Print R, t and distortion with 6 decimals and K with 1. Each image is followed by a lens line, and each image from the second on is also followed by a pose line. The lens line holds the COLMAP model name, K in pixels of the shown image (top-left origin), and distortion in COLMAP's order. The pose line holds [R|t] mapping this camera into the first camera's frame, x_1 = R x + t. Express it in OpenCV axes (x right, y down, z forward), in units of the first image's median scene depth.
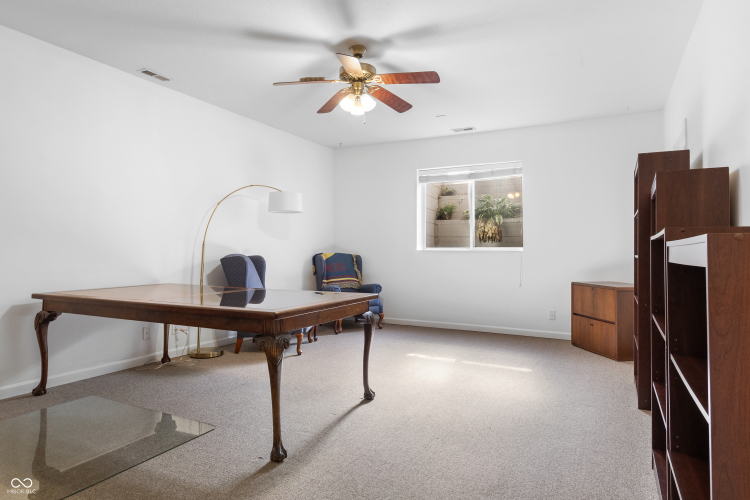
lens RADIAL K [[447.3, 0, 375.0], [0, 447.3, 250.0], [0, 0, 1]] dist [0.001724, 0.000327]
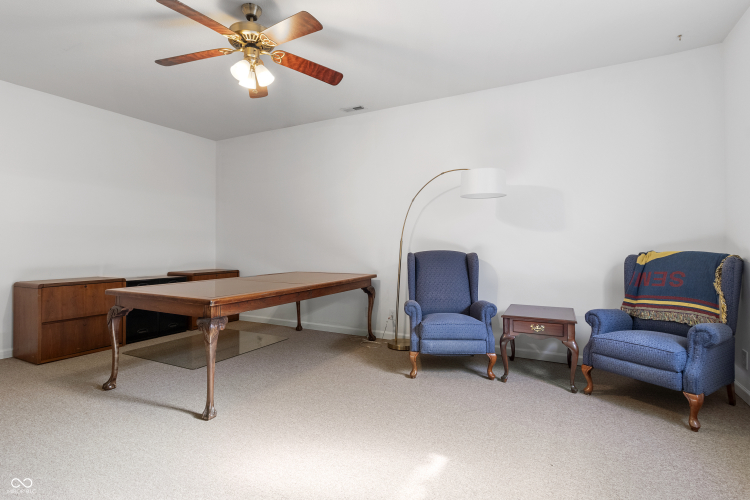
lens RADIAL K [[376.4, 0, 375.0], [0, 376.4, 250.0], [0, 0, 1]] dist [-0.000575, -0.000113]
pose [[-0.006305, 0.009039, -0.999939, 0.631351], [-0.000045, 0.999959, 0.009039, -0.001223], [0.999980, 0.000102, -0.006304, 1.173364]]
